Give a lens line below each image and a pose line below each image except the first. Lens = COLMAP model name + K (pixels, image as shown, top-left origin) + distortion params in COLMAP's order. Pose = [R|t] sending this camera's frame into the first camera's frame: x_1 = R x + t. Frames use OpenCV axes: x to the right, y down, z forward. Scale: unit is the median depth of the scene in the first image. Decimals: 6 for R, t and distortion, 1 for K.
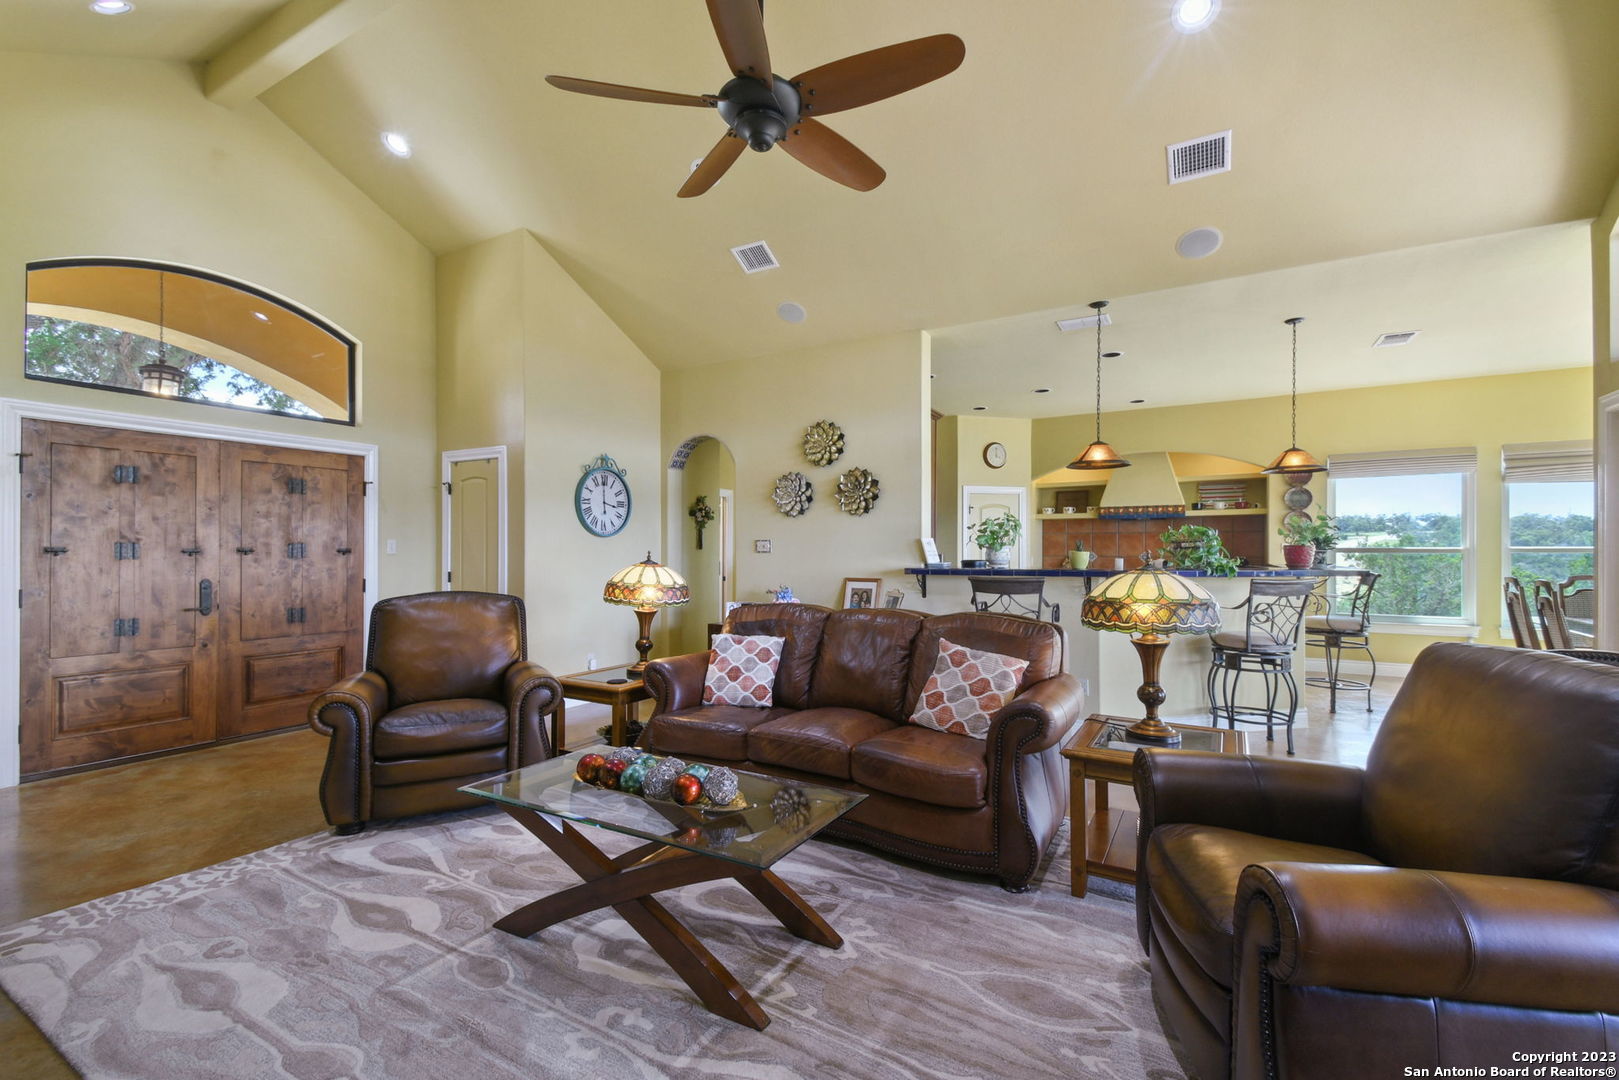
lens RADIAL K [[707.2, 0, 813.3], [0, 707.2, 543.2], [0, 0, 1]] dist [0.021205, -0.000596]
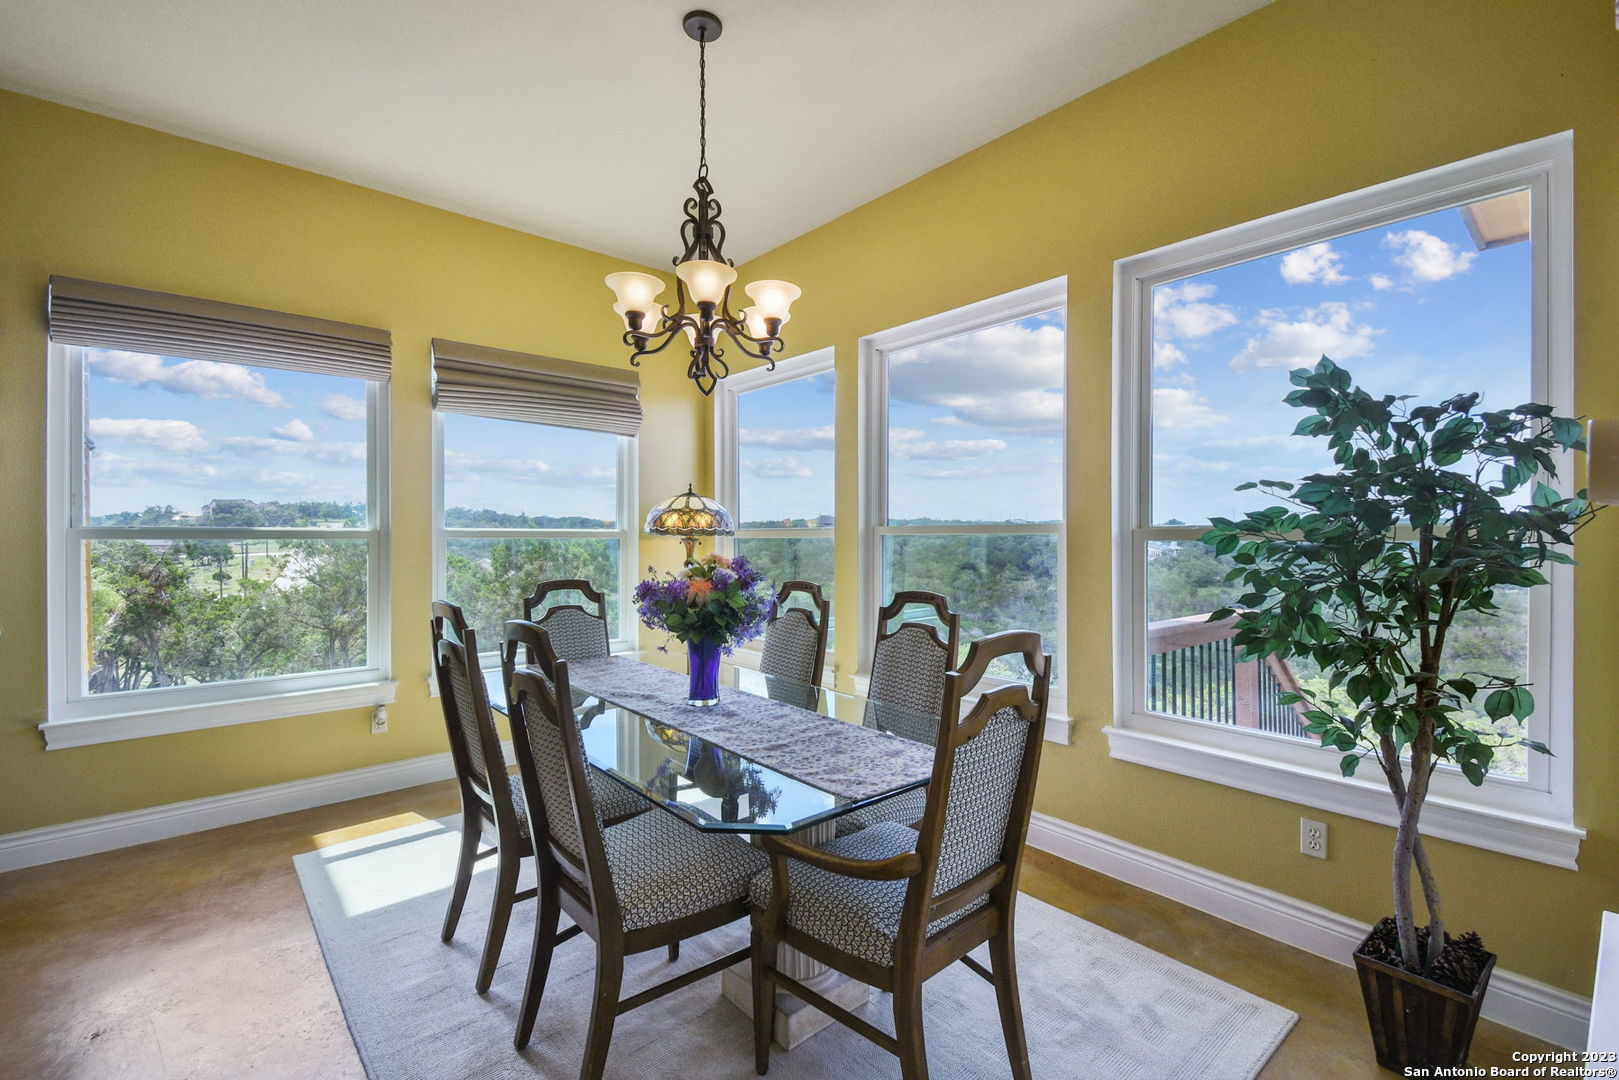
lens RADIAL K [[707.2, 0, 813.3], [0, 707.2, 543.2], [0, 0, 1]] dist [0.021205, -0.000596]
pose [[0.319411, -0.015024, 0.947497, 0.682222], [-0.002946, 0.999854, 0.016847, 0.011426], [-0.947612, -0.008173, 0.319320, 0.704574]]
